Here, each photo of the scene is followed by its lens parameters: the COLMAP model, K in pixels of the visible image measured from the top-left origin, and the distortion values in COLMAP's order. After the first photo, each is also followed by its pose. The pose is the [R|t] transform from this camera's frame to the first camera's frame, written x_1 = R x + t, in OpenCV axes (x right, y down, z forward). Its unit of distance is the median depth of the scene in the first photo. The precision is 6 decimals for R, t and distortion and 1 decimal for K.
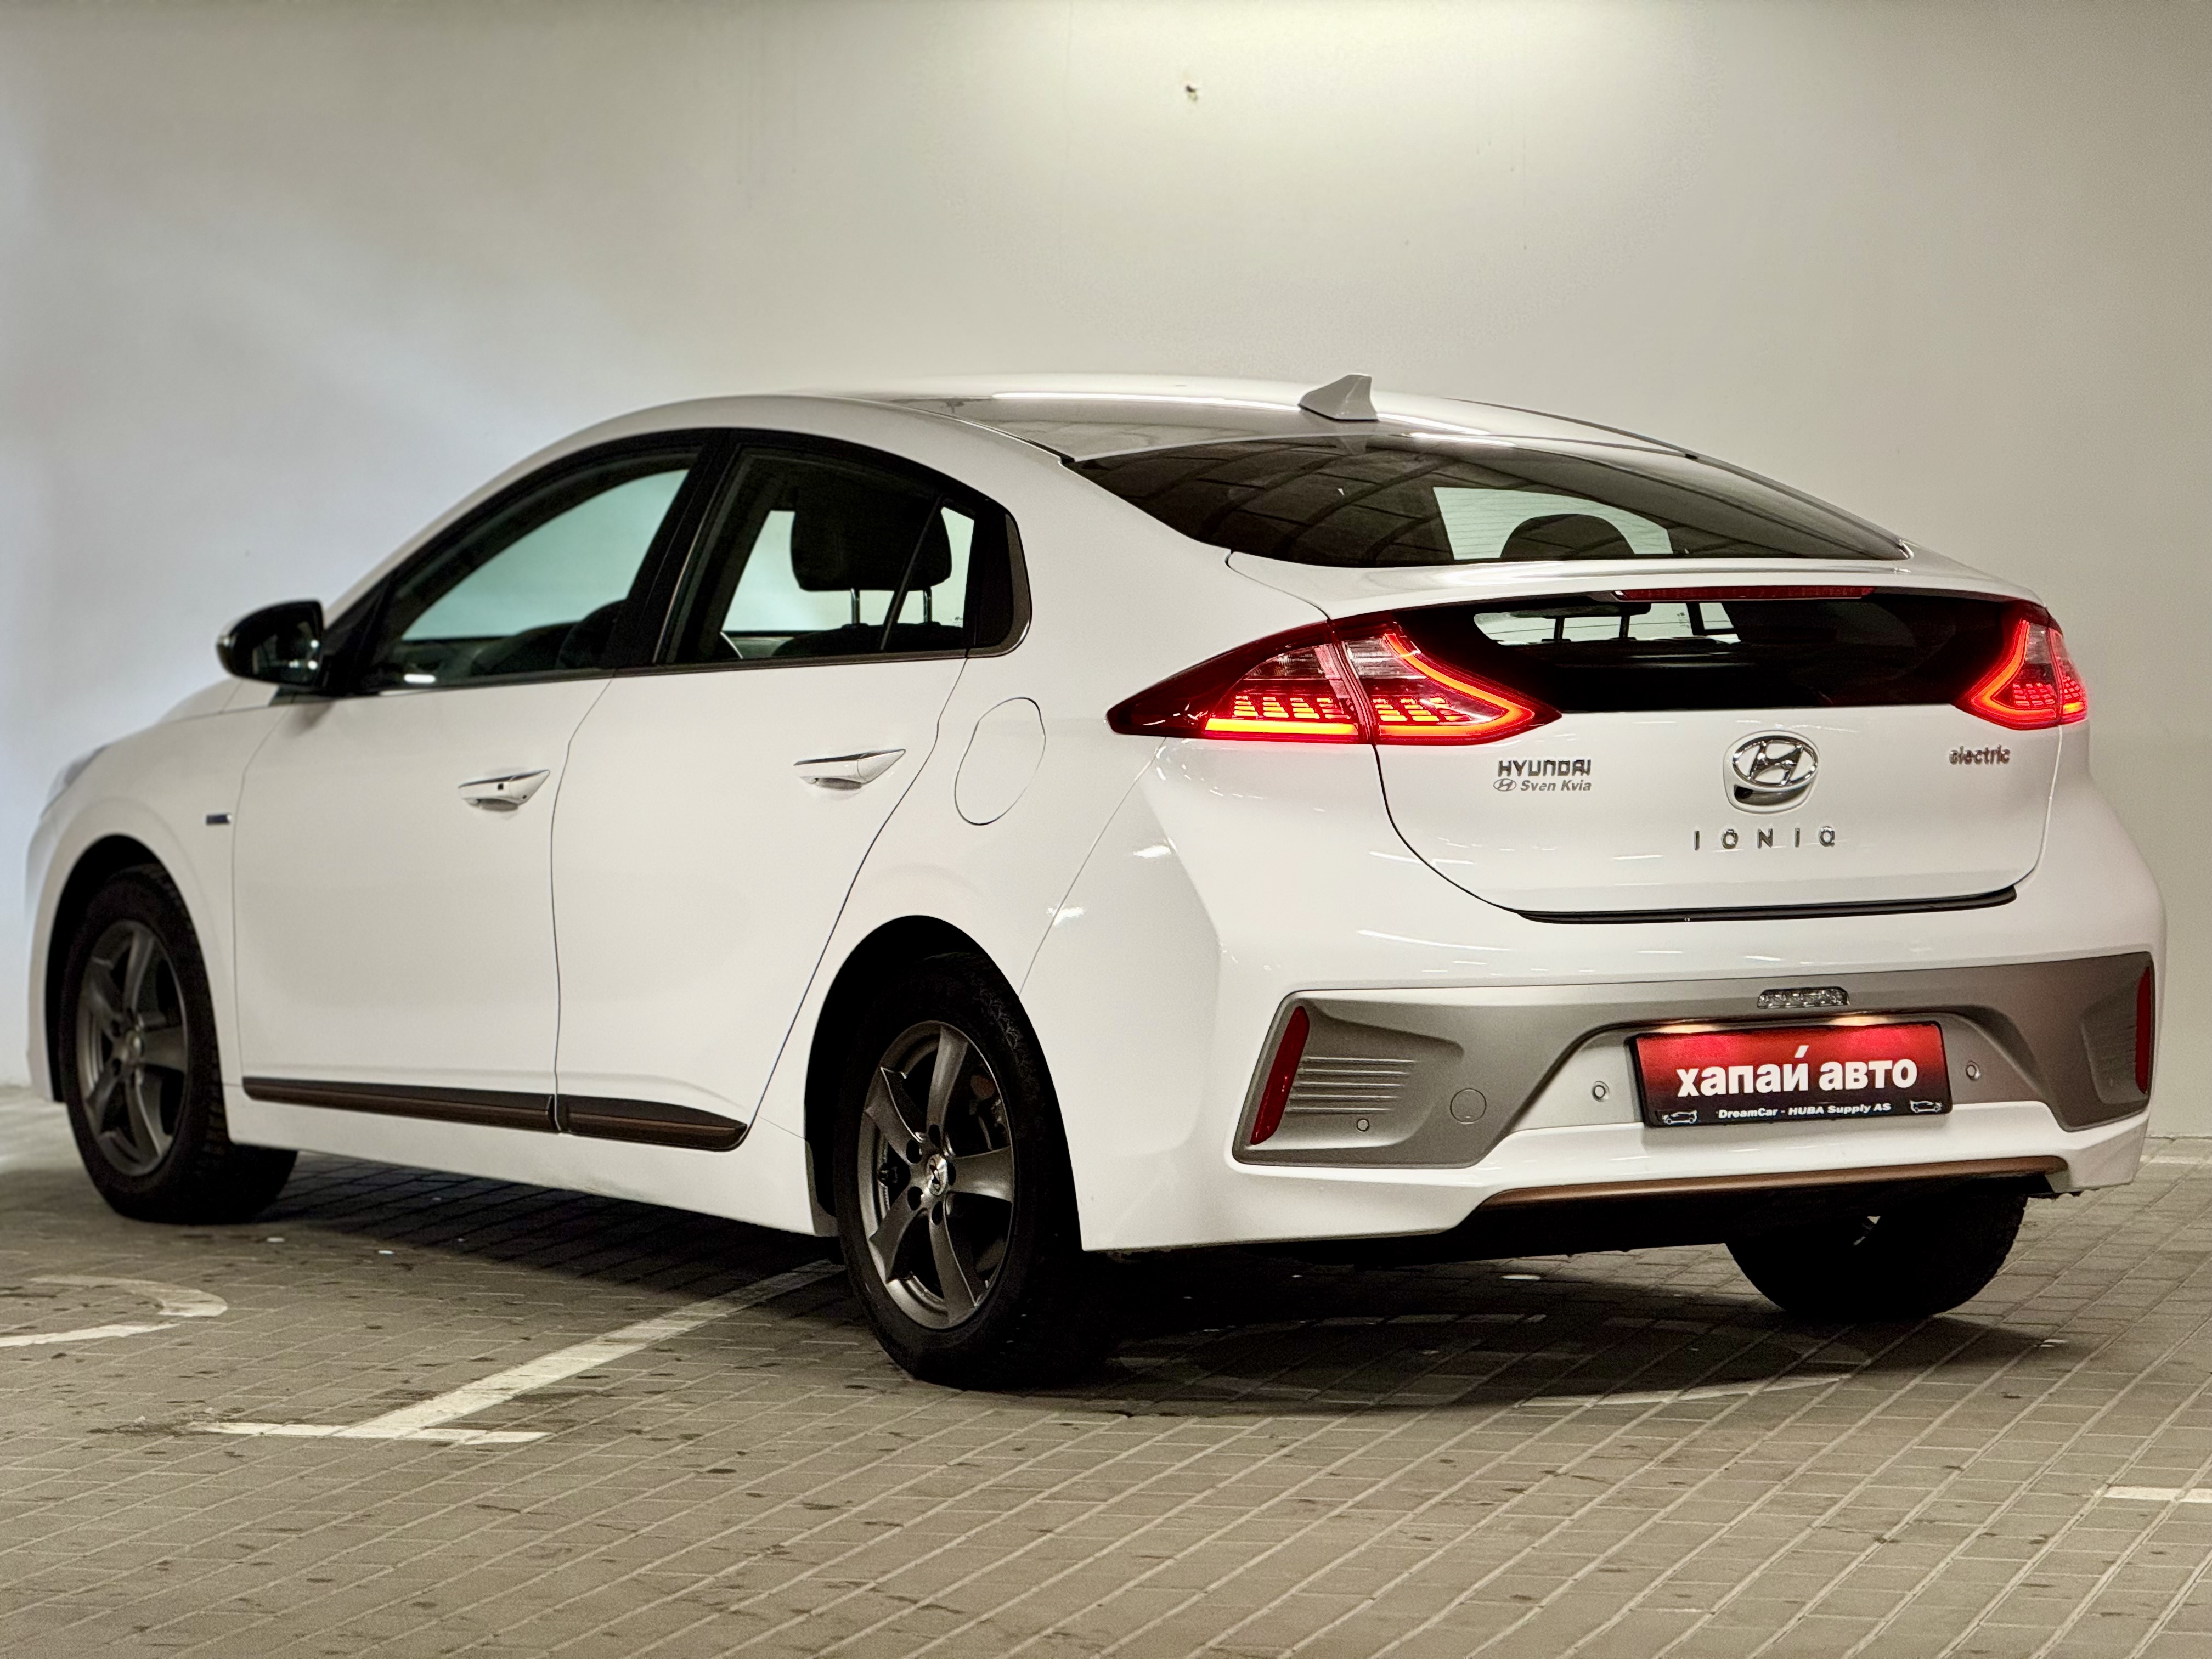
lens RADIAL K [[9184.3, 0, 1105.6], [0, 9184.3, 827.5], [0, 0, 1]] dist [-0.551874, 0.000000]
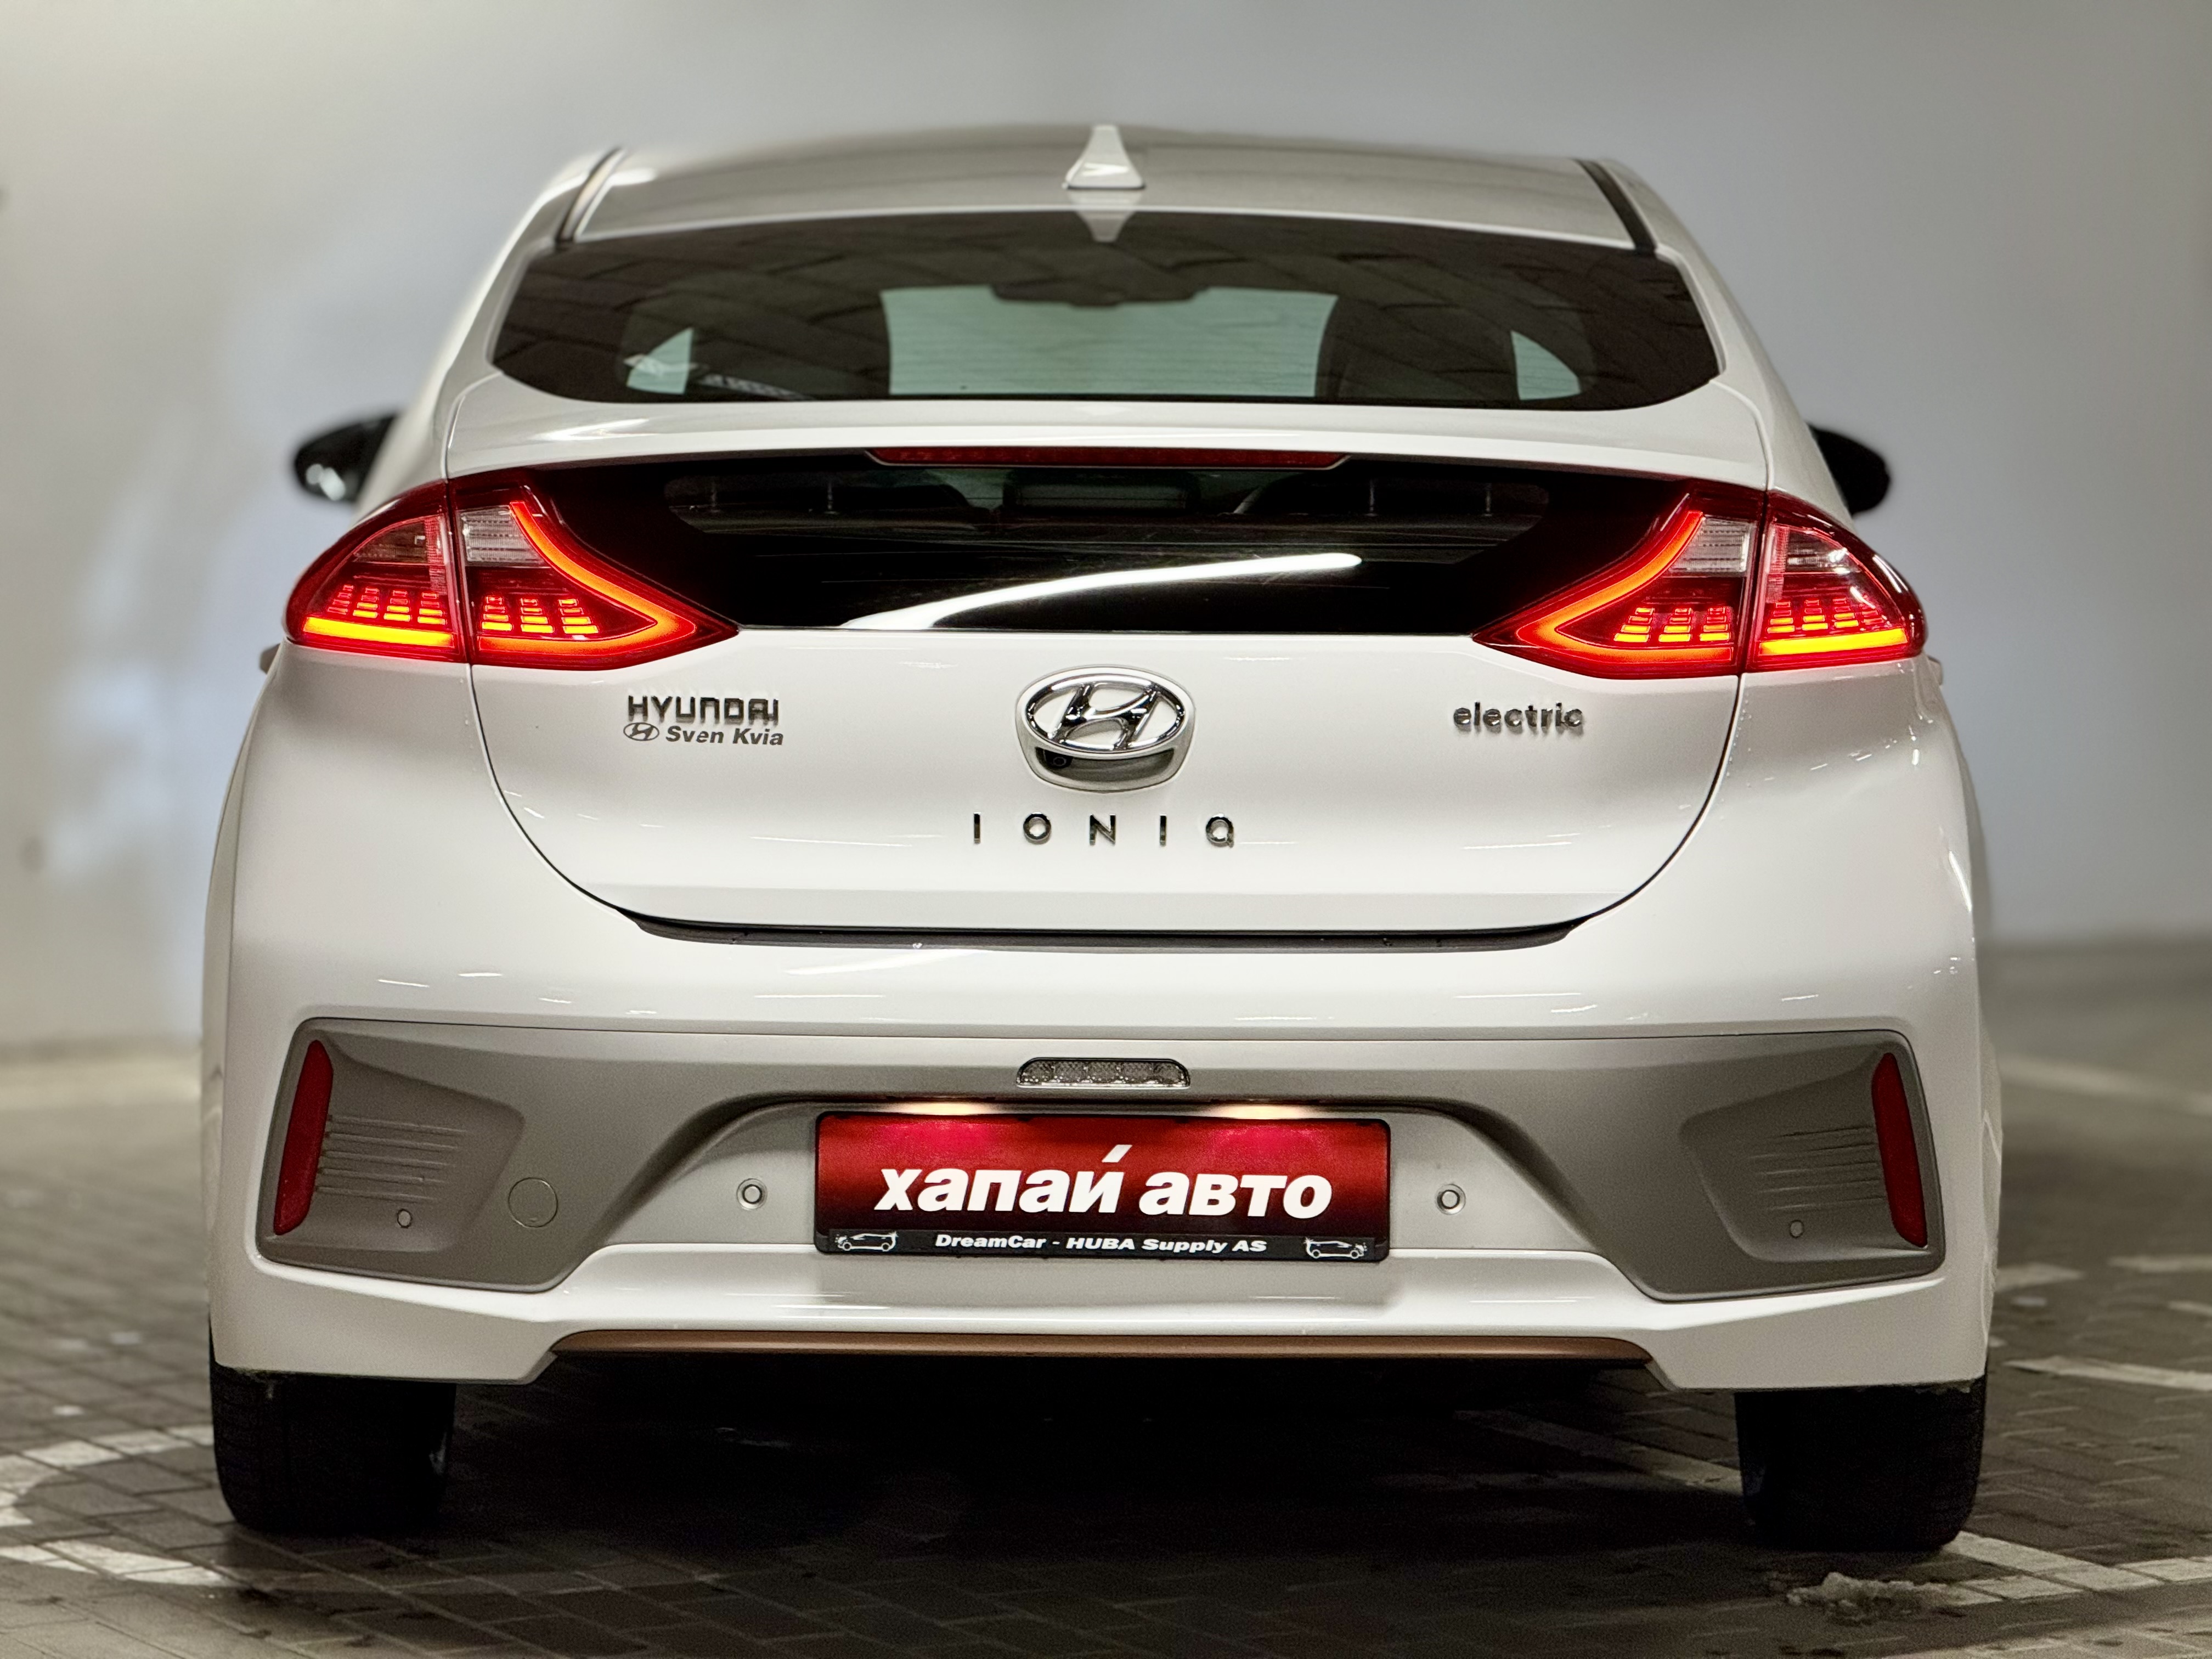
lens RADIAL K [[9184.3, 0, 1103.4], [0, 9184.3, 825.8], [0, 0, 1]] dist [-0.551874, 0.000000]
pose [[0.854665, 0.053560, -0.516410, 0.420232], [-0.036305, 0.998395, 0.043465, -0.028216], [0.517909, -0.018400, 0.855238, 0.436178]]
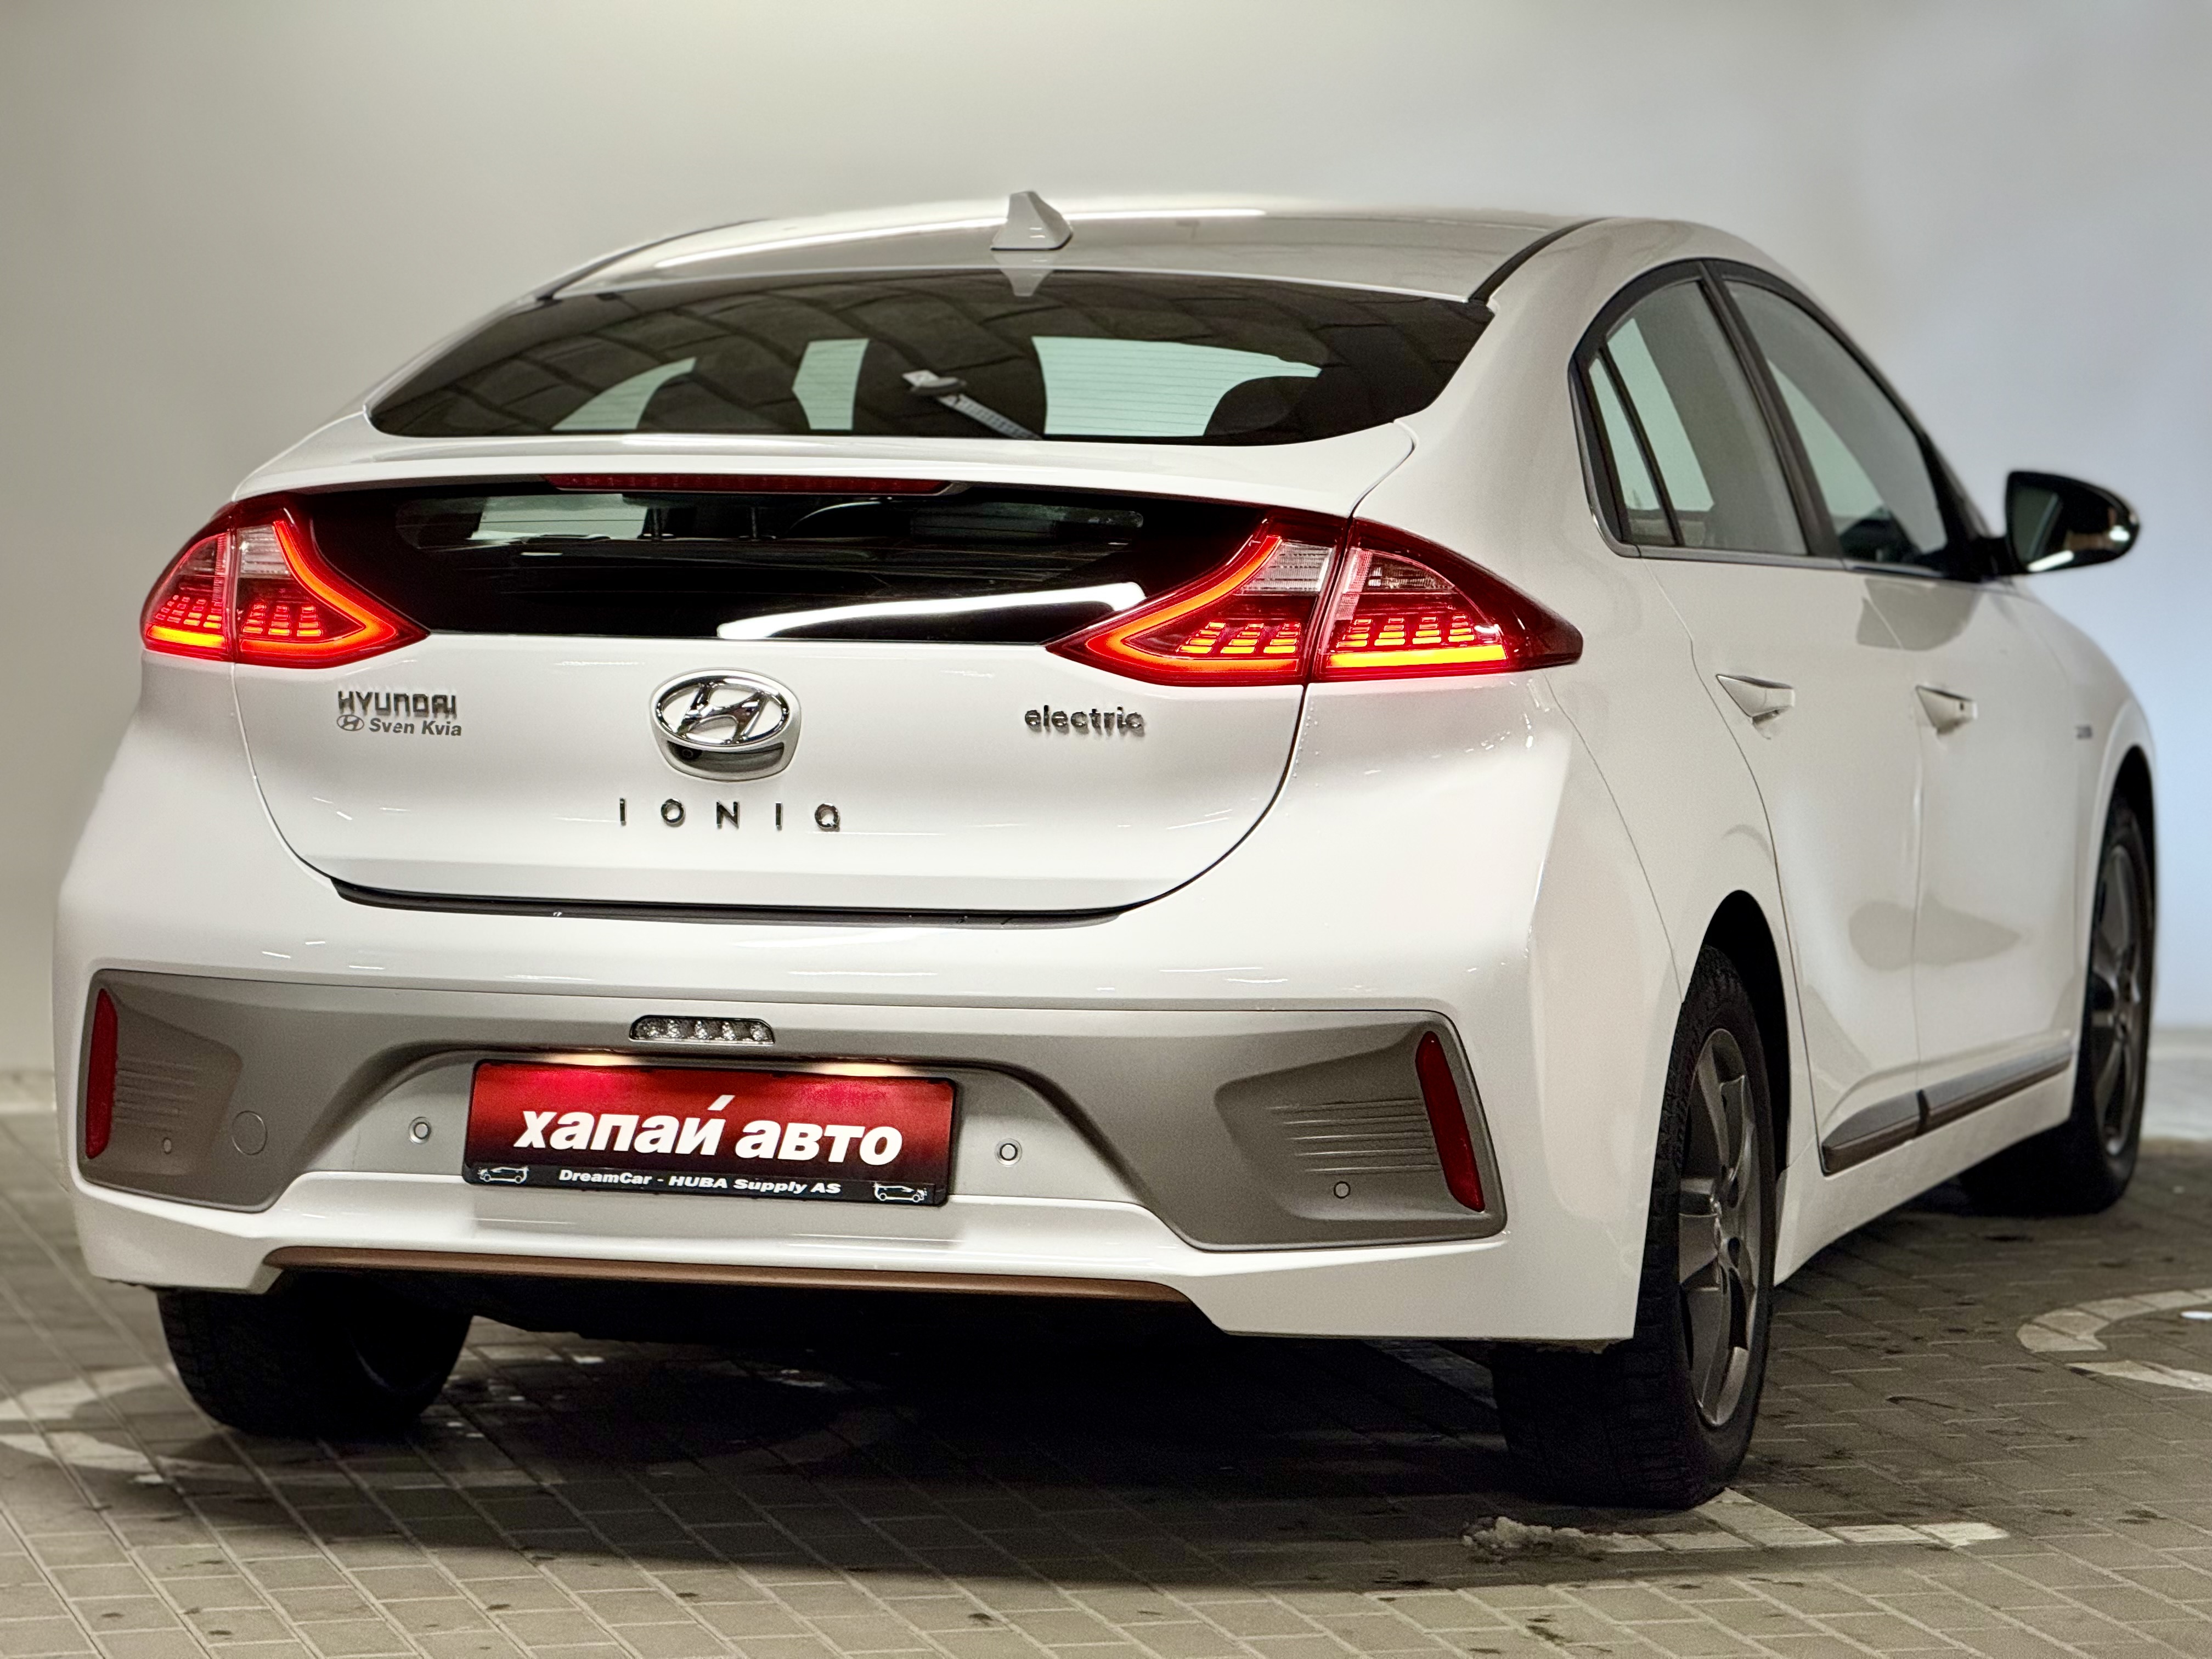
lens RADIAL K [[9184.3, 0, 1105.6], [0, 9184.3, 833.8], [0, 0, 1]] dist [-0.551874, 0.000000]
pose [[0.665431, 0.059953, -0.744048, 0.655542], [-0.041703, 0.998198, 0.043135, -0.031033], [0.745294, 0.002326, 0.666732, 0.531051]]
